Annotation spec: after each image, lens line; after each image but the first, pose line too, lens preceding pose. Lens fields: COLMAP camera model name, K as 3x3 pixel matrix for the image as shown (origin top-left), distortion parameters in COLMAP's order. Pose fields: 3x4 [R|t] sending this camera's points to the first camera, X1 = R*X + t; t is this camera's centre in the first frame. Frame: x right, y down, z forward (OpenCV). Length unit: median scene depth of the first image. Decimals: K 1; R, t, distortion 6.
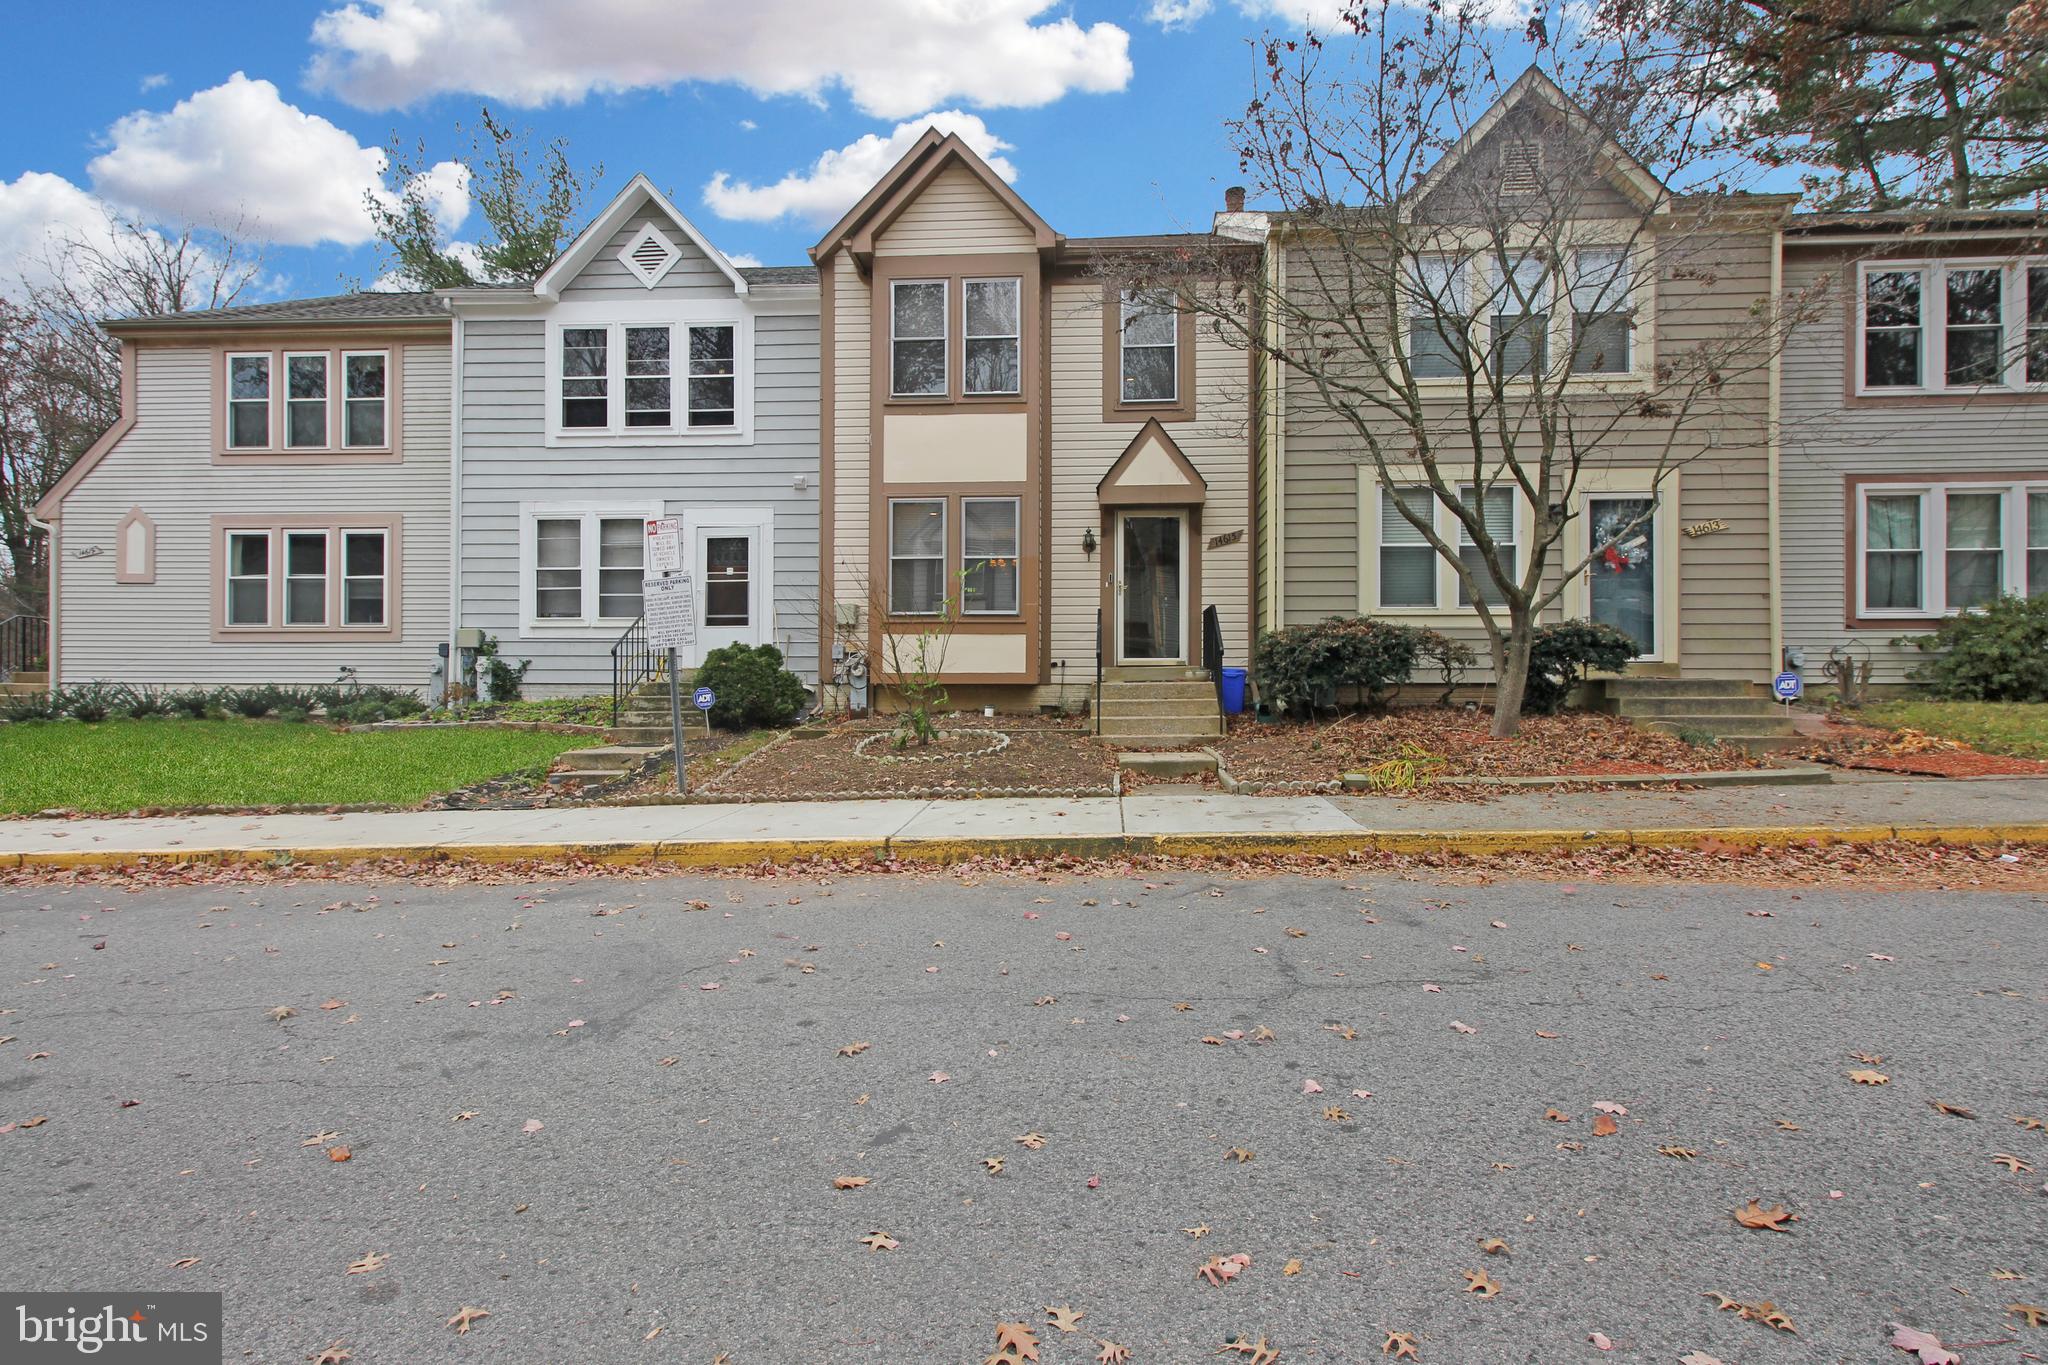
lens RADIAL K [[964.1, 0, 1038.2], [0, 964.1, 726.2], [0, 0, 1]] dist [-0.001695, -0.000425]
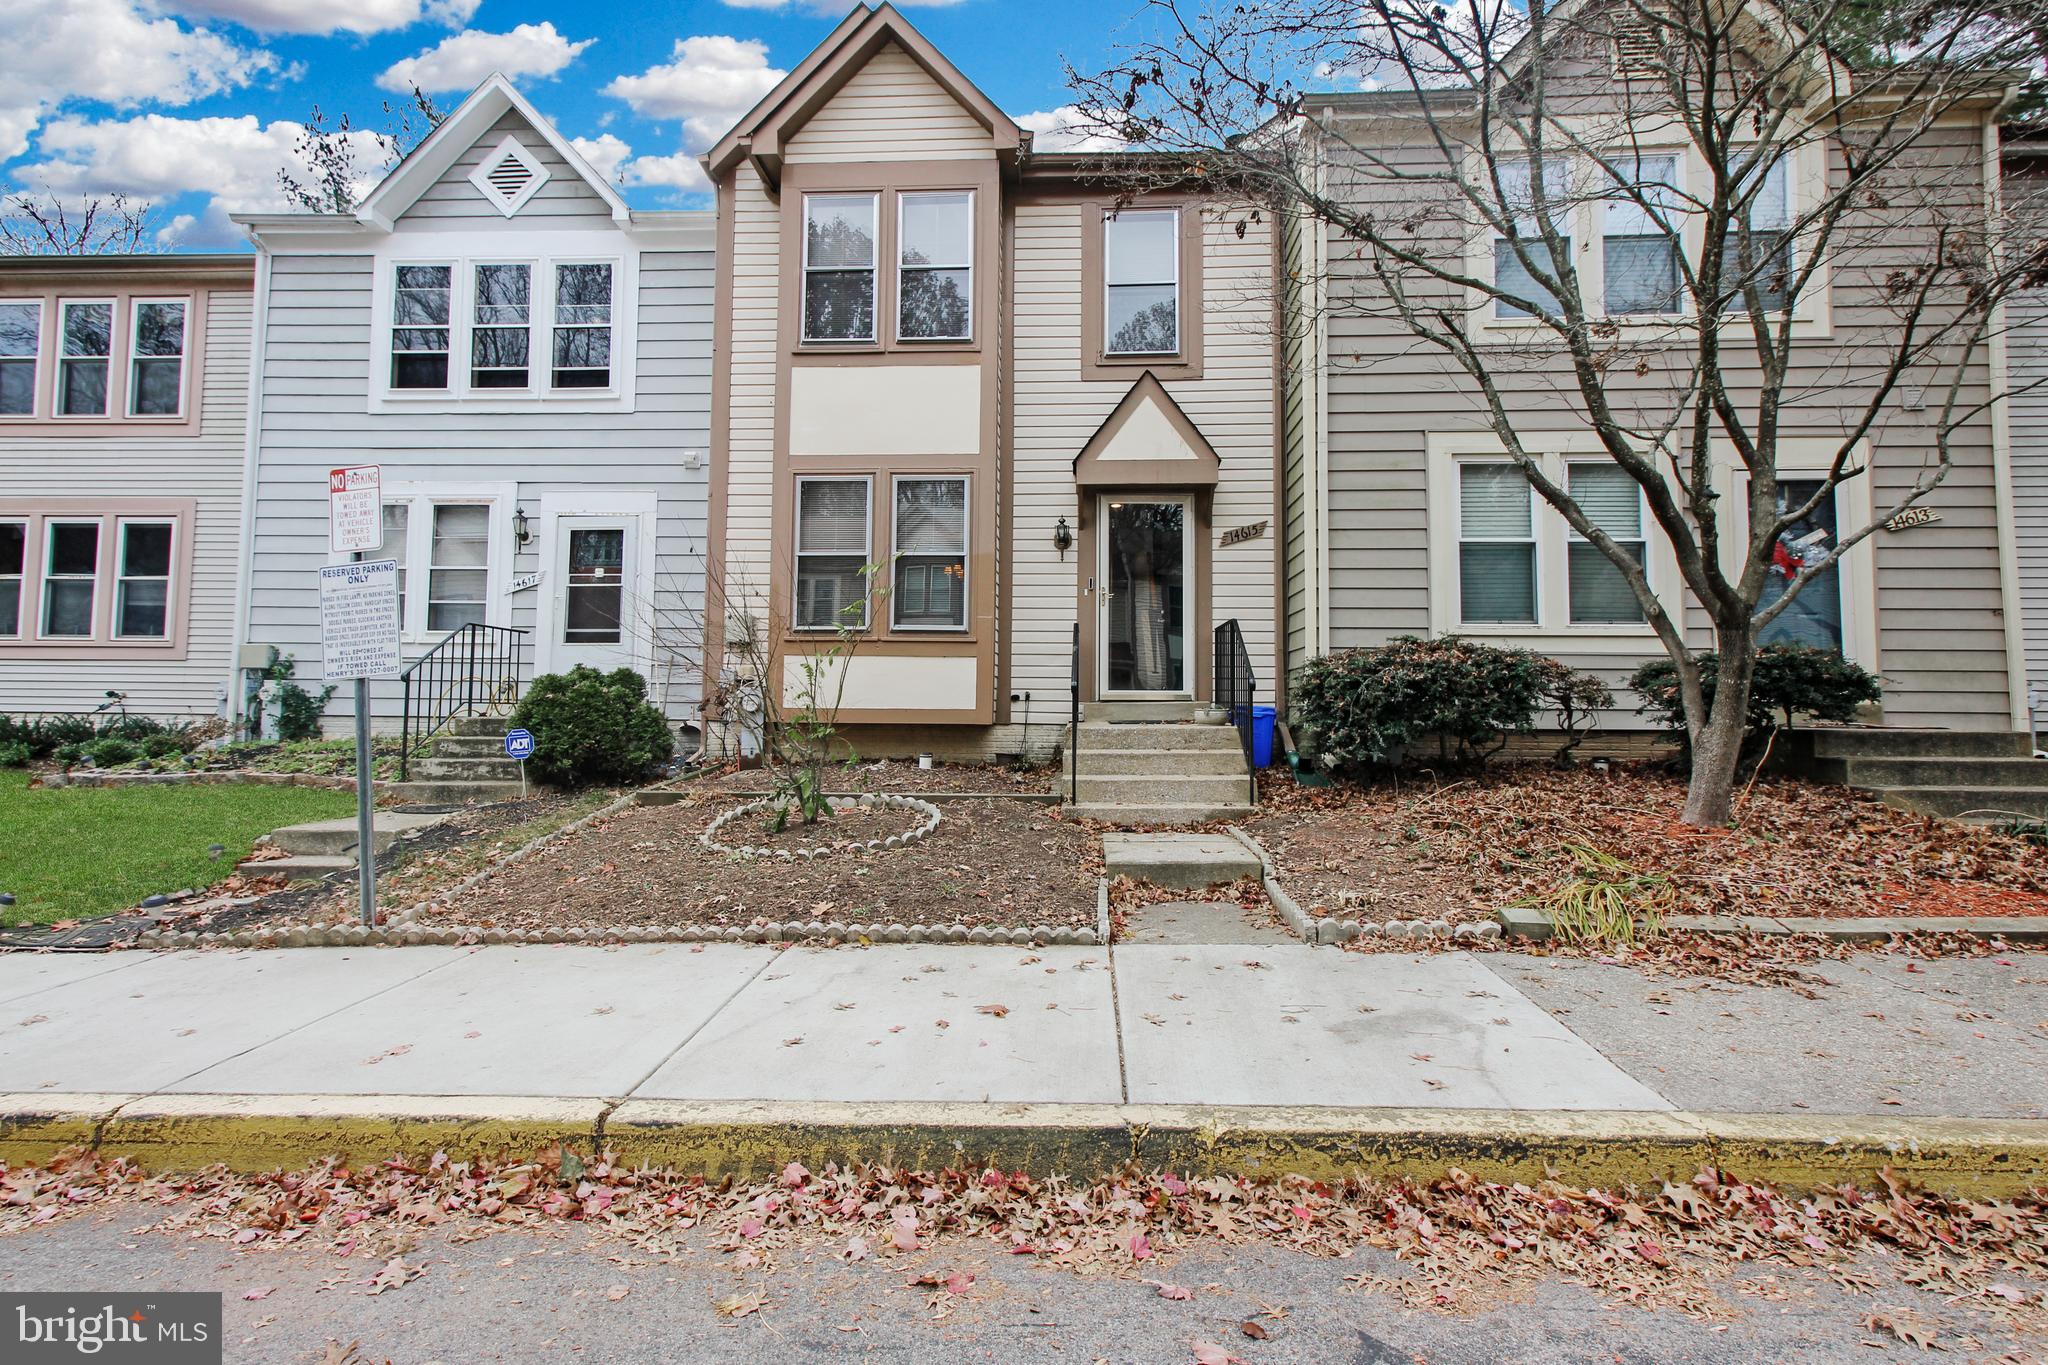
lens RADIAL K [[964.1, 0, 1021.8], [0, 964.1, 683.7], [0, 0, 1]] dist [-0.001695, -0.000425]
pose [[0.999953, 0.007317, 0.006423, 0.017672], [-0.006890, 0.997918, -0.064122, -0.028498], [-0.006878, 0.064075, 0.997921, 0.267605]]
